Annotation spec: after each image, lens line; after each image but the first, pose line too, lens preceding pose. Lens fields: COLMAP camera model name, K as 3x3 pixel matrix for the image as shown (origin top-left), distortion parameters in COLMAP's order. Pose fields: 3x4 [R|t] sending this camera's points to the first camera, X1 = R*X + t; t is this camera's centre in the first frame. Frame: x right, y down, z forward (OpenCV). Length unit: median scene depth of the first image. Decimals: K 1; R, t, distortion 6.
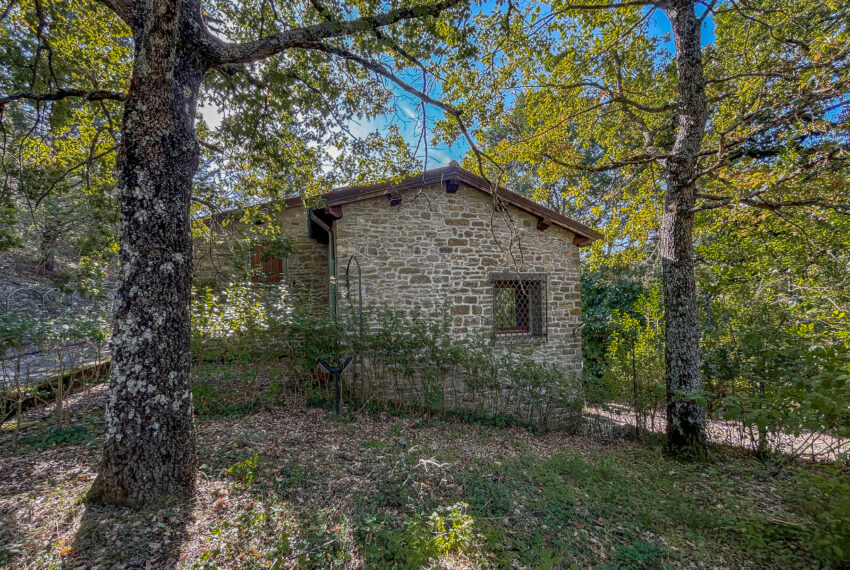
lens RADIAL K [[354.1, 0, 431.8], [0, 354.1, 308.6], [0, 0, 1]] dist [-0.001943, 0.001170]
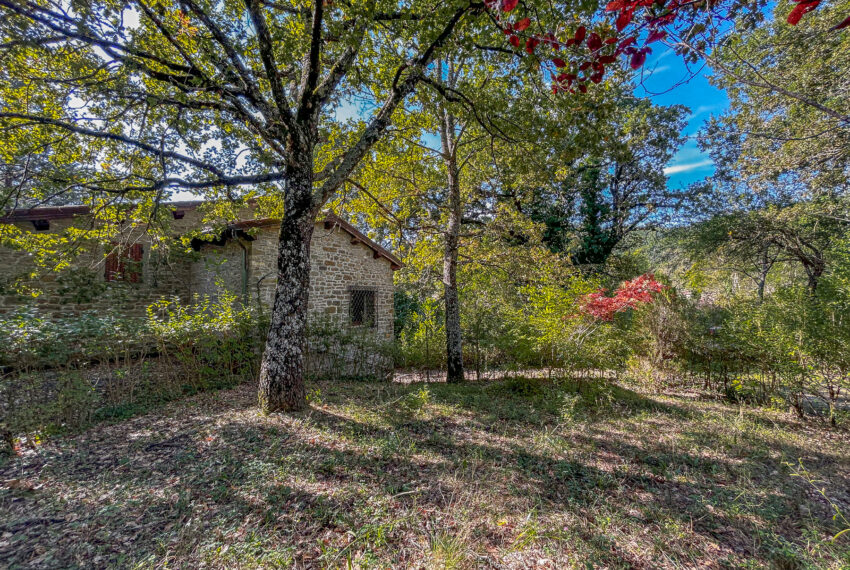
lens RADIAL K [[354.1, 0, 424.6], [0, 354.1, 286.4], [0, 0, 1]] dist [-0.001943, 0.001170]
pose [[0.768811, 0.039069, 0.638282, -0.541493], [-0.000653, 0.998179, -0.060312, -0.006074], [-0.639476, 0.045952, 0.767436, -0.347424]]
